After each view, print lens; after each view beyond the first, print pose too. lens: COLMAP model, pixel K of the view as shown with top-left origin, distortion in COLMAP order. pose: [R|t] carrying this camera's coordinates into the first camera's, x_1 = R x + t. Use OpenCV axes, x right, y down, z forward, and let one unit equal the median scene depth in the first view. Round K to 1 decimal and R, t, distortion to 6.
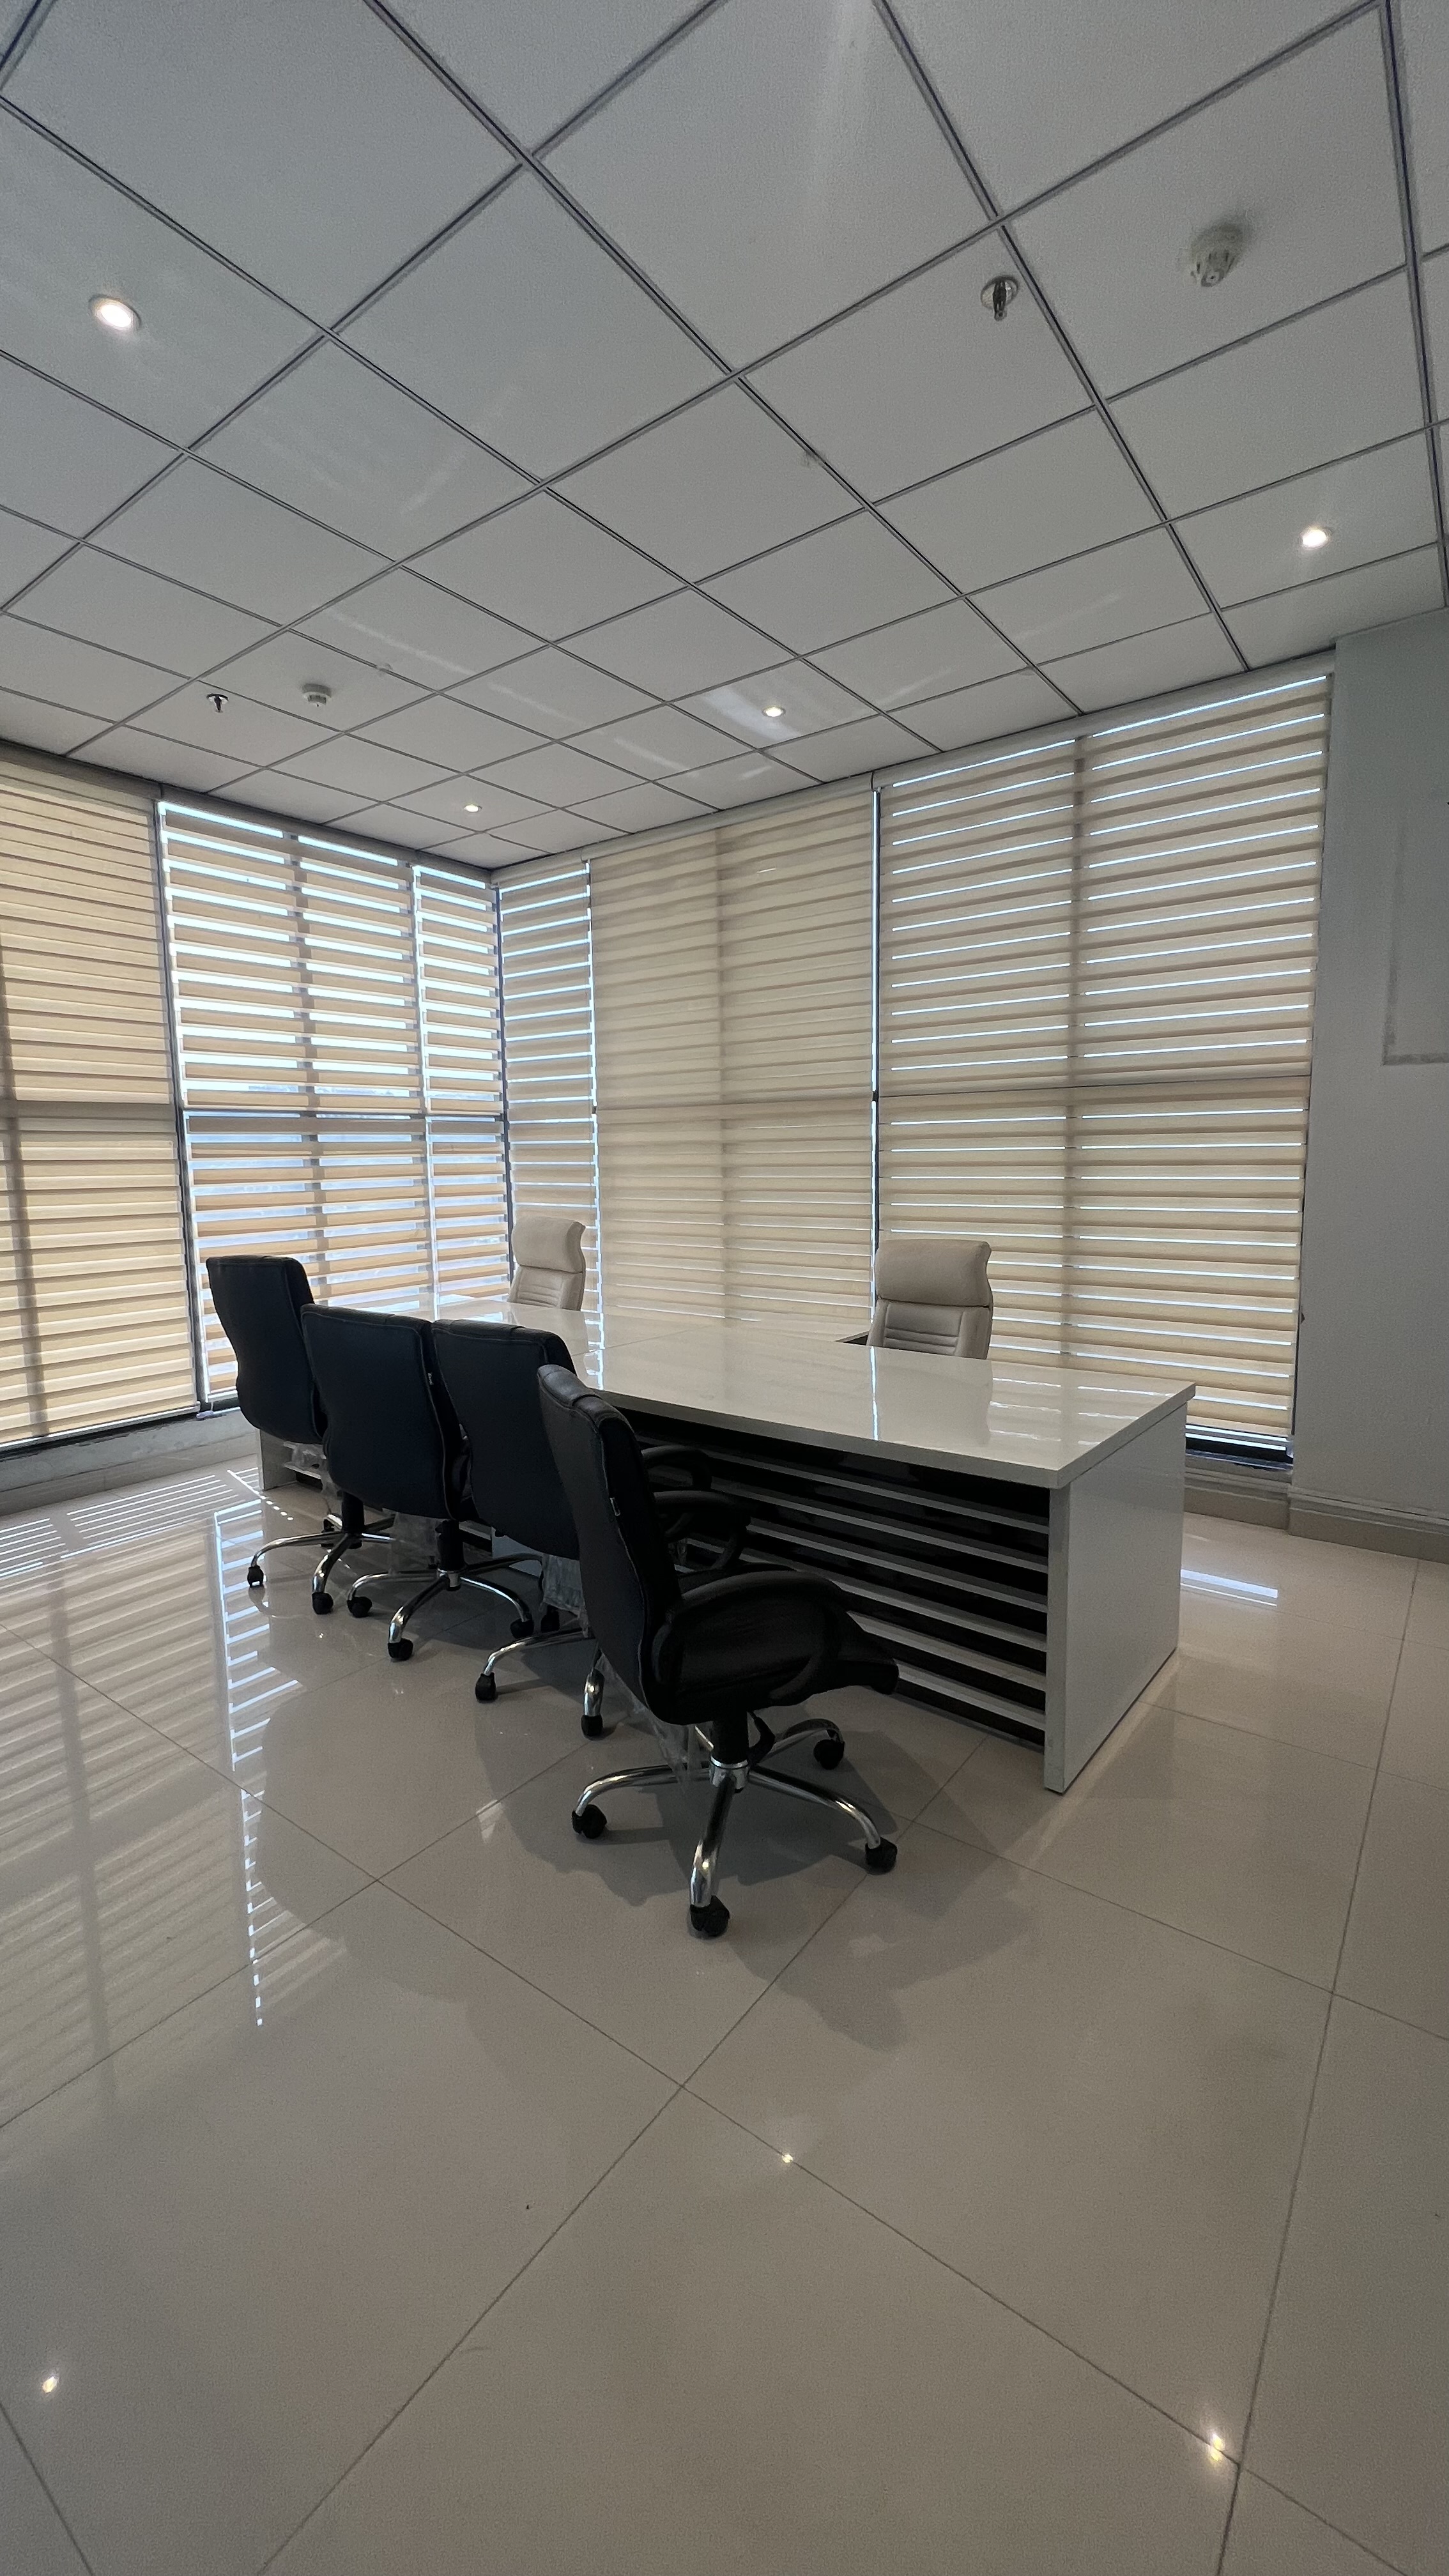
lens RADIAL K [[1034.5, 0, 726.9], [0, 1034.5, 1284.3], [0, 0, 1]] dist [-0.001404, 0.000302]
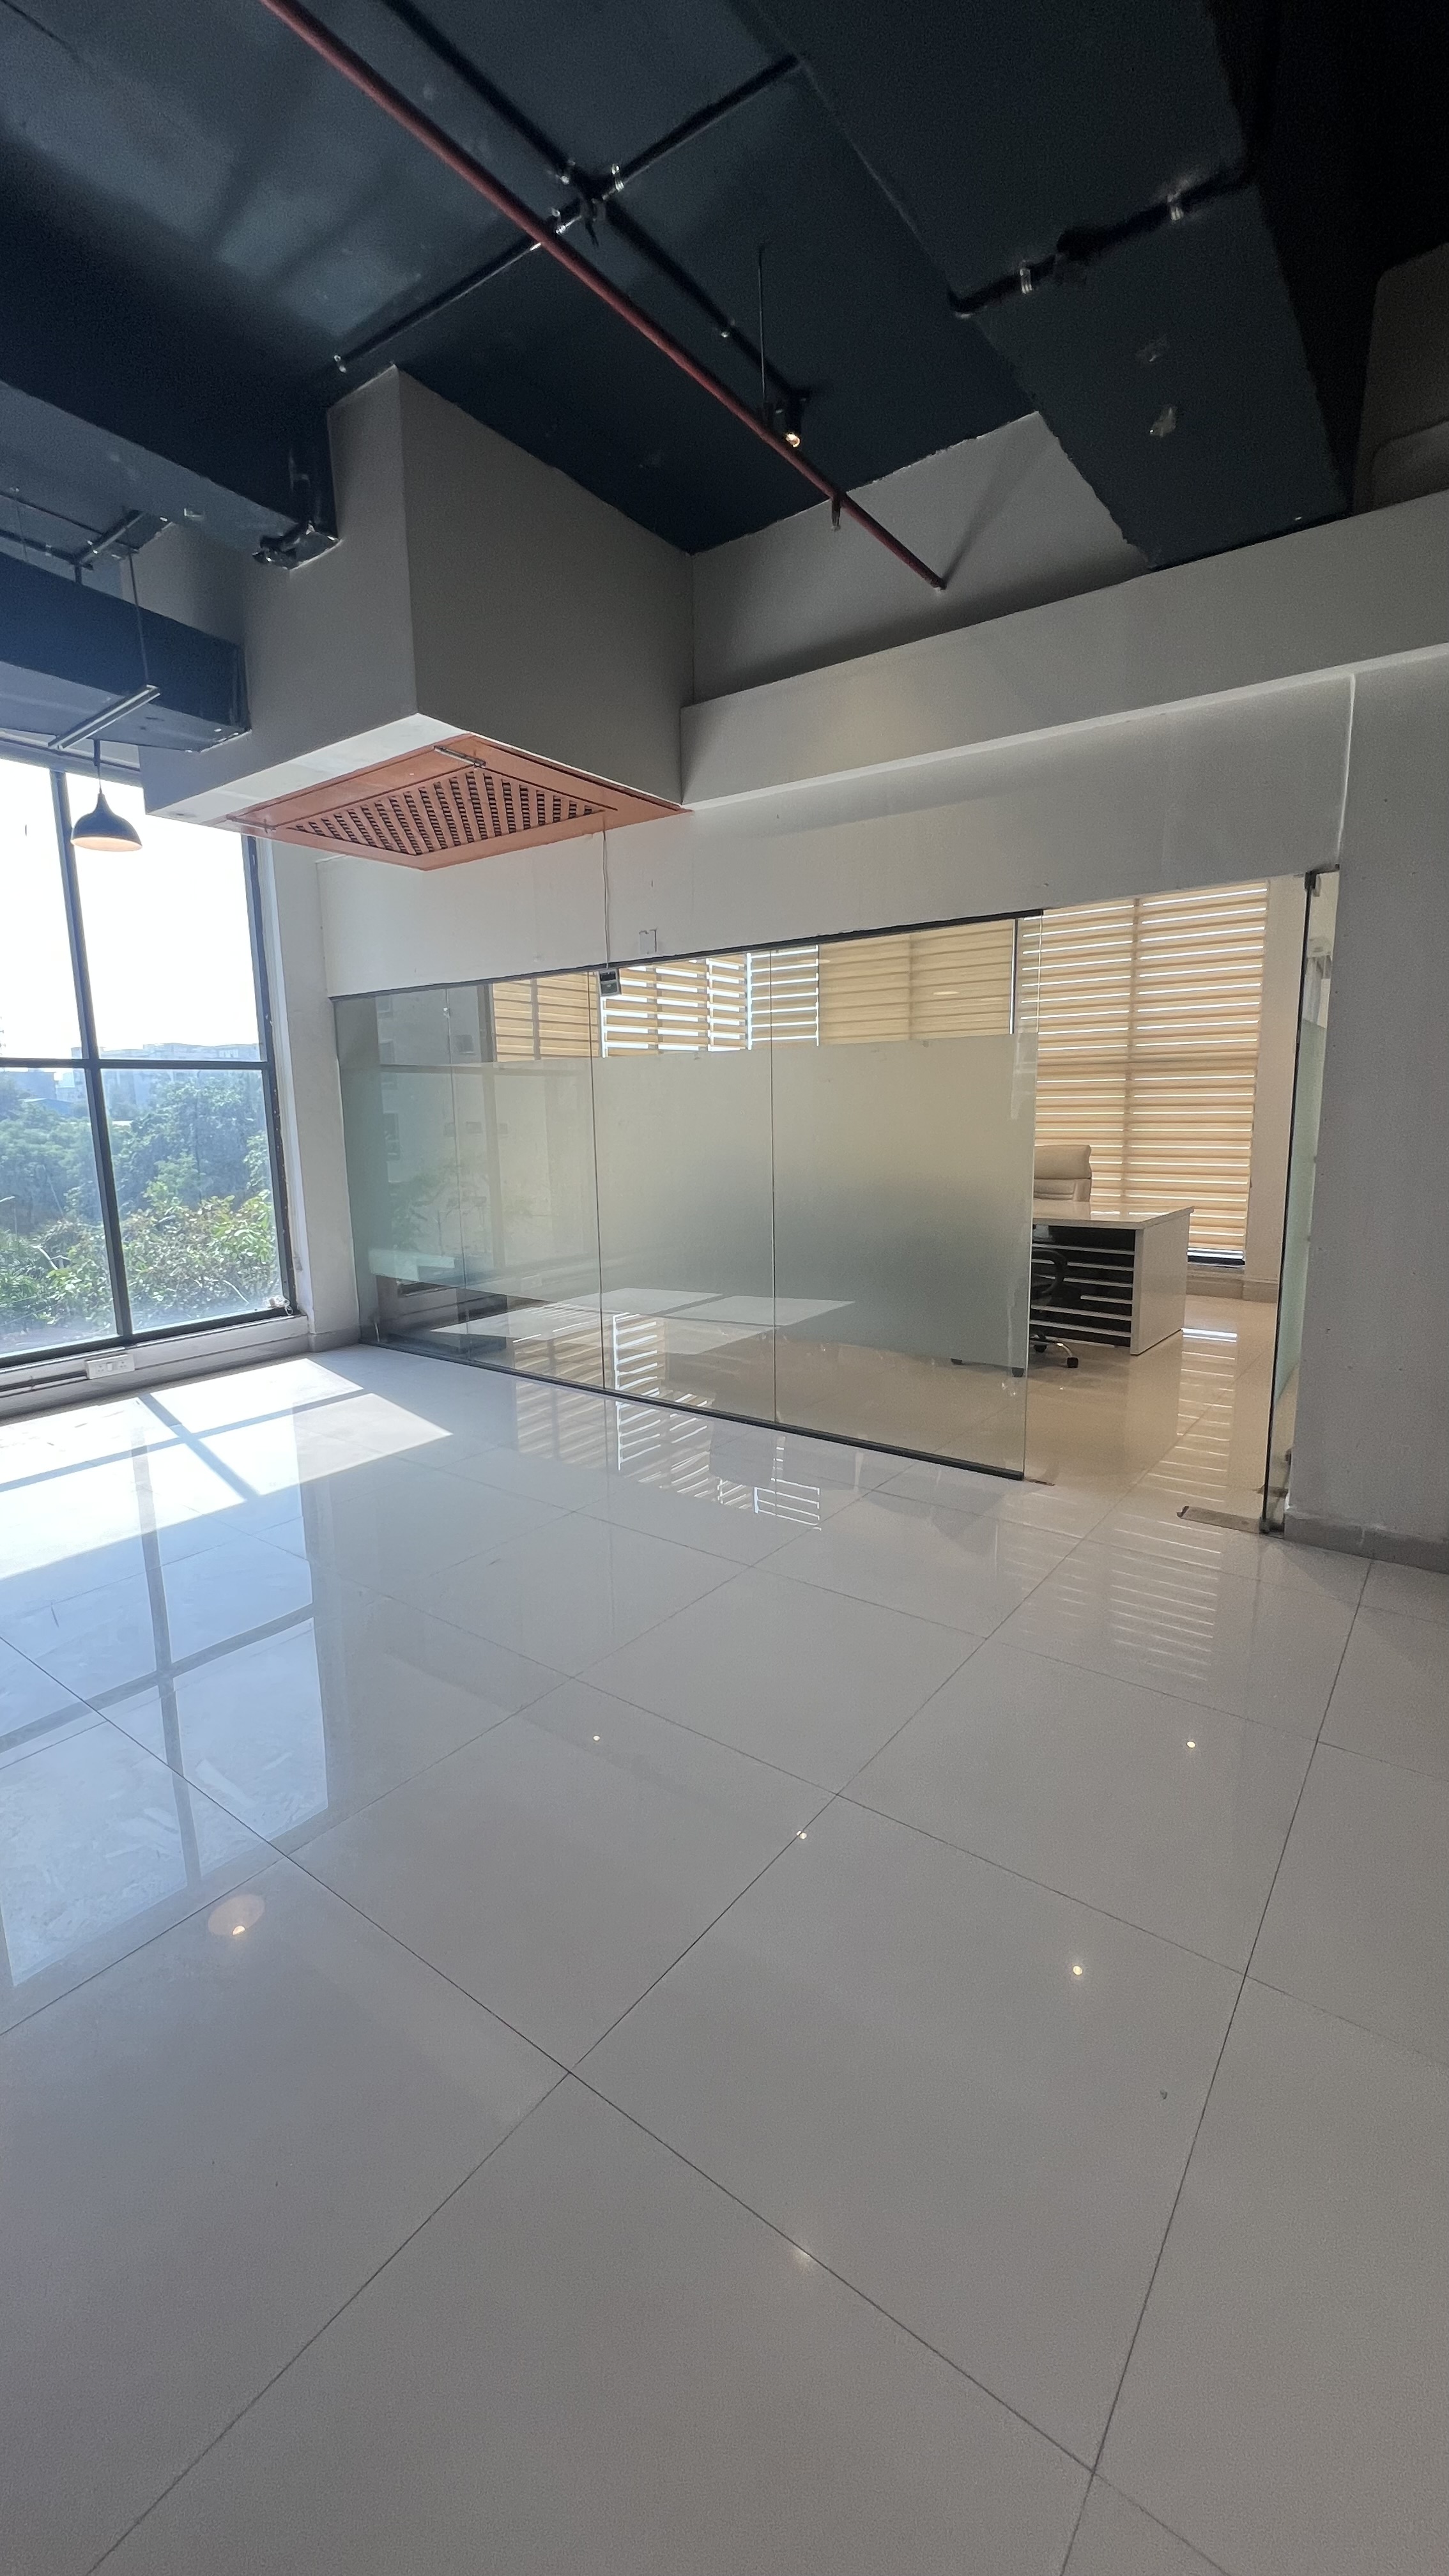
lens RADIAL K [[1044.3, 0, 724.5], [0, 1044.3, 1288.0], [0, 0, 1]] dist [0.000104, 0.000001]
pose [[0.999984, -0.003904, 0.004146, -0.391071], [0.003685, 0.998663, 0.051561, 0.107992], [-0.004341, -0.051544, 0.998661, -0.855859]]
